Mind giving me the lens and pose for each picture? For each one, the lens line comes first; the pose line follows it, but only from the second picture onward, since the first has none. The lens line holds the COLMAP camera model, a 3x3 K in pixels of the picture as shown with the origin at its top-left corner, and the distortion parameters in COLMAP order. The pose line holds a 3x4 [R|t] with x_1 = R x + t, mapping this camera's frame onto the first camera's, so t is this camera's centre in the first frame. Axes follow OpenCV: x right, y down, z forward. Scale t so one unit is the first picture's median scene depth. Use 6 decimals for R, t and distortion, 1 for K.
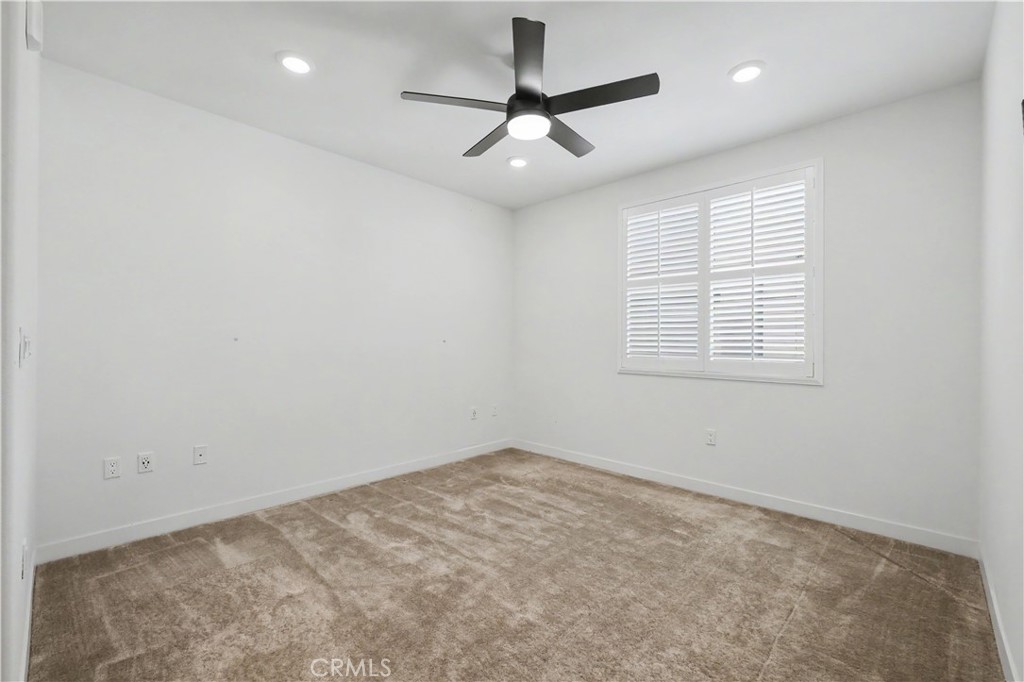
lens RADIAL K [[434.6, 0, 512.0], [0, 434.6, 341.0], [0, 0, 1]] dist [-0.001489, -0.000252]
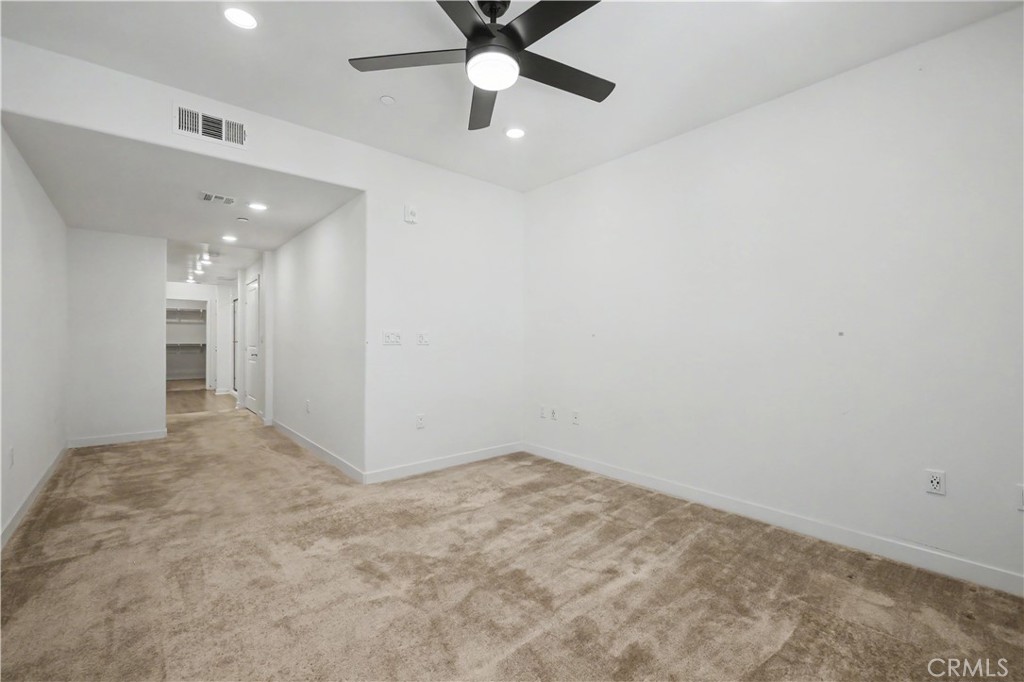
lens RADIAL K [[434.6, 0, 512.0], [0, 434.6, 341.0], [0, 0, 1]] dist [-0.001489, -0.000252]
pose [[-0.123110, -0.003149, -0.992388, 0.711815], [0.007576, 0.999963, -0.004113, 0.013438], [0.992364, -0.008025, -0.123082, 0.943217]]
